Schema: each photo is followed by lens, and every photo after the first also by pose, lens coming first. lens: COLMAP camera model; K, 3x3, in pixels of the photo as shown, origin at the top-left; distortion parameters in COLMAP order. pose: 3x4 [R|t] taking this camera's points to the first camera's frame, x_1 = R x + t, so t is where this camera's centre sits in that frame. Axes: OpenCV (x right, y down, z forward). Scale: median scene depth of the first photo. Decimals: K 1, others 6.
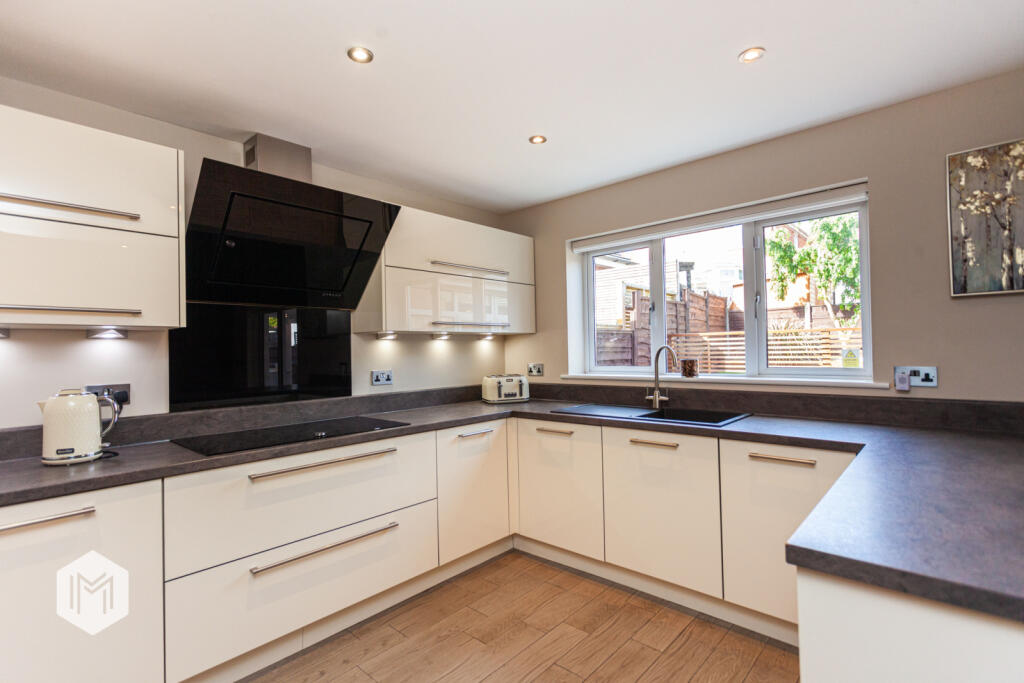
lens RADIAL K [[492.1, 0, 505.8], [0, 492.1, 340.6], [0, 0, 1]] dist [-0.000944, -0.000331]
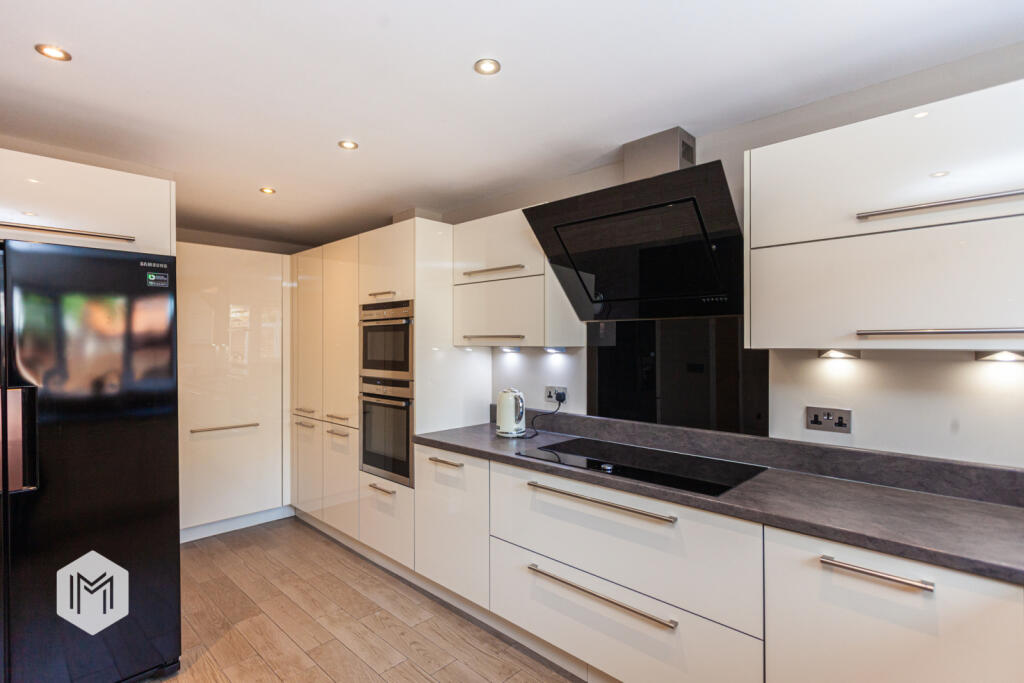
lens RADIAL K [[486.3, 0, 512.0], [0, 486.3, 341.5], [0, 0, 1]] dist [-0.001820, 0.000126]
pose [[-0.021045, 0.015810, -0.999654, 0.470677], [0.018684, 0.999707, 0.015418, -0.050912], [0.999604, -0.018353, -0.021334, 0.790758]]
